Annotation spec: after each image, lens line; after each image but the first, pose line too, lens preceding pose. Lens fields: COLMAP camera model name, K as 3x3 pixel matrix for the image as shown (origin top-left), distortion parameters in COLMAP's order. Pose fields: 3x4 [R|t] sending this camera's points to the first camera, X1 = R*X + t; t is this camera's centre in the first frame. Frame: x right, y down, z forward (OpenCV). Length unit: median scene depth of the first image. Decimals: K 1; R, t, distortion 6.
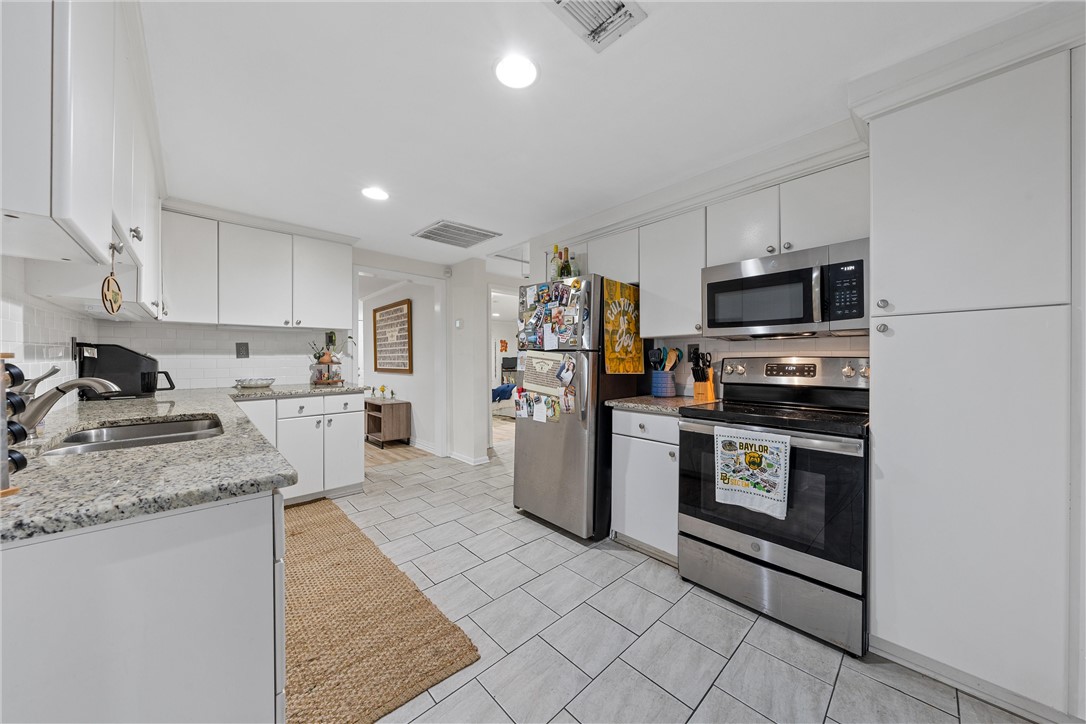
lens RADIAL K [[370.3, 0, 547.3], [0, 370.3, 359.1], [0, 0, 1]] dist [0.000502, -0.000358]
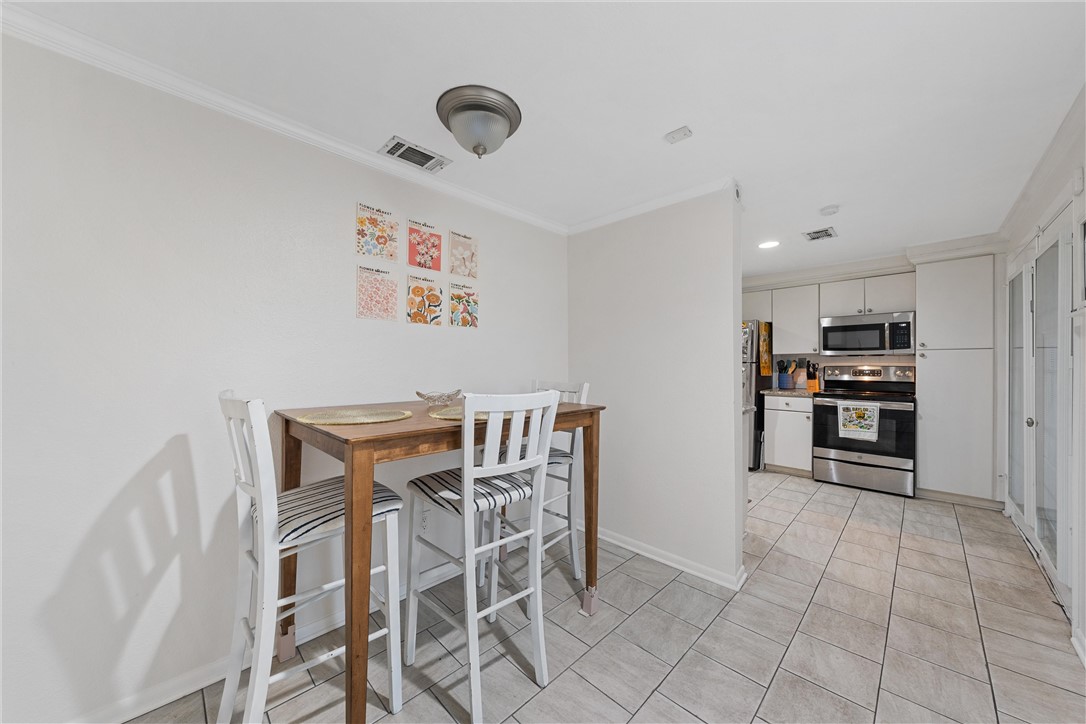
lens RADIAL K [[370.3, 0, 560.3], [0, 370.3, 365.7], [0, 0, 1]] dist [0.000502, -0.000358]
pose [[0.998886, -0.004306, 0.046994, -0.911076], [0.003970, 0.999966, 0.007234, -0.024639], [-0.047023, -0.007039, 0.998869, -0.750781]]
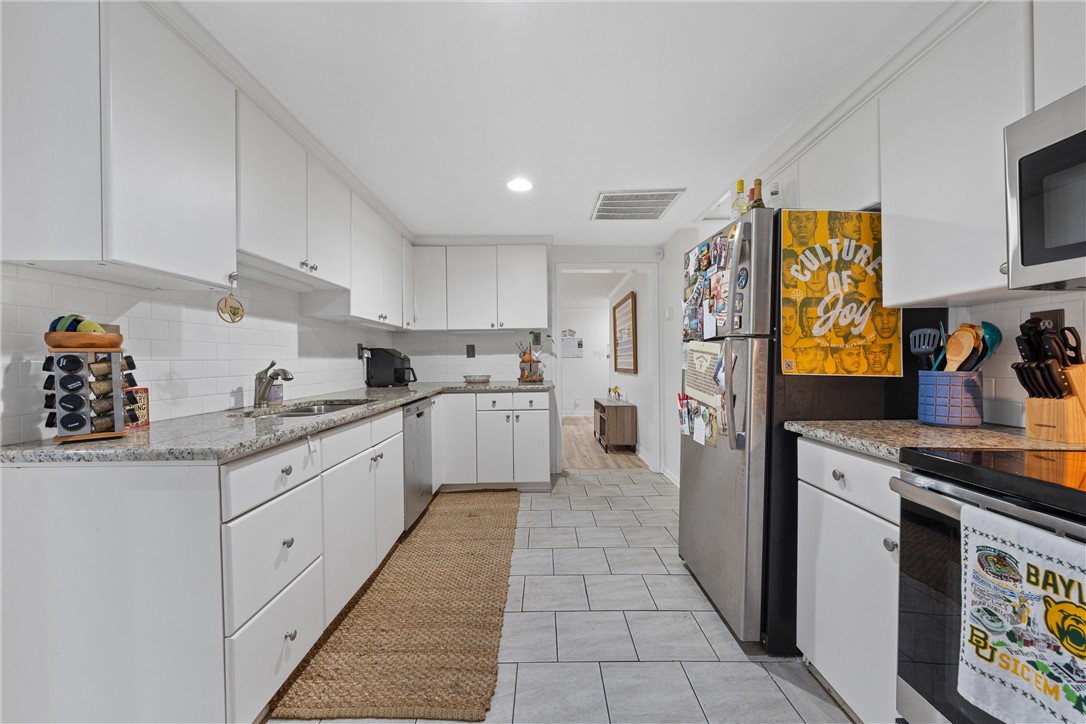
lens RADIAL K [[407.8, 0, 548.8], [0, 407.8, 361.8], [0, 0, 1]] dist [-0.000929, 0.000215]
pose [[0.728012, -0.005901, -0.685539, 0.335348], [0.008076, 0.999967, -0.000031, 0.016713], [0.685516, -0.005513, 0.728036, 0.286184]]
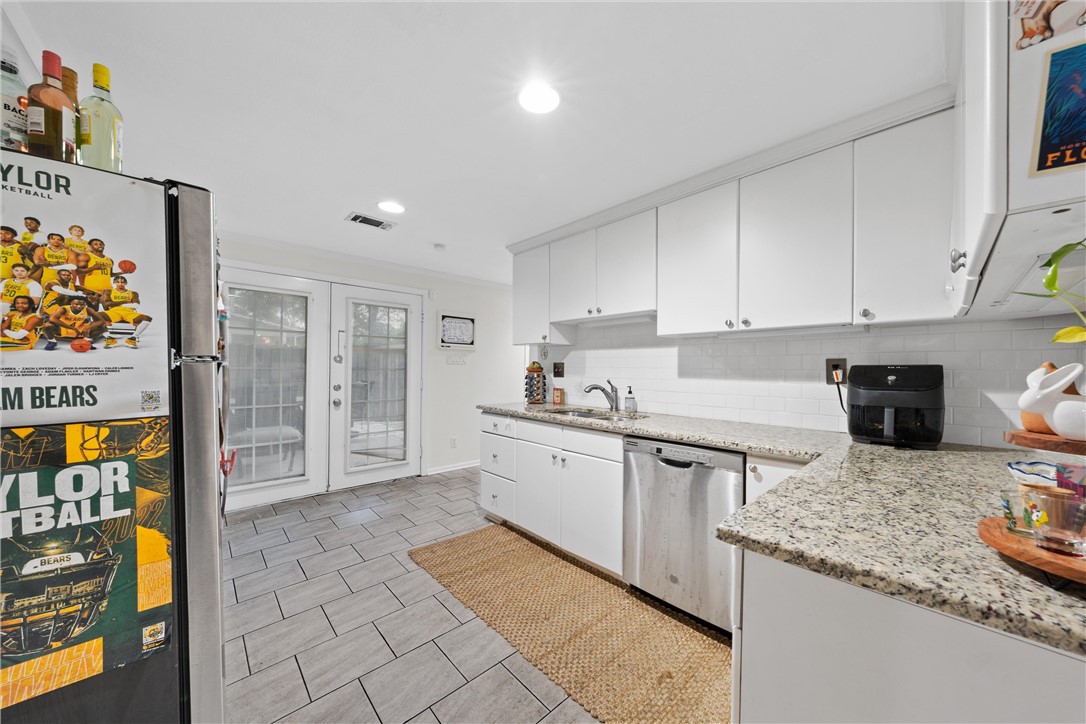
lens RADIAL K [[370.3, 0, 541.1], [0, 370.3, 372.1], [0, 0, 1]] dist [0.000502, -0.000358]
pose [[-0.999541, -0.017713, 0.024569, -0.508123], [-0.017656, 0.999841, 0.002536, -0.013651], [-0.024610, 0.002101, -0.999695, 1.663321]]
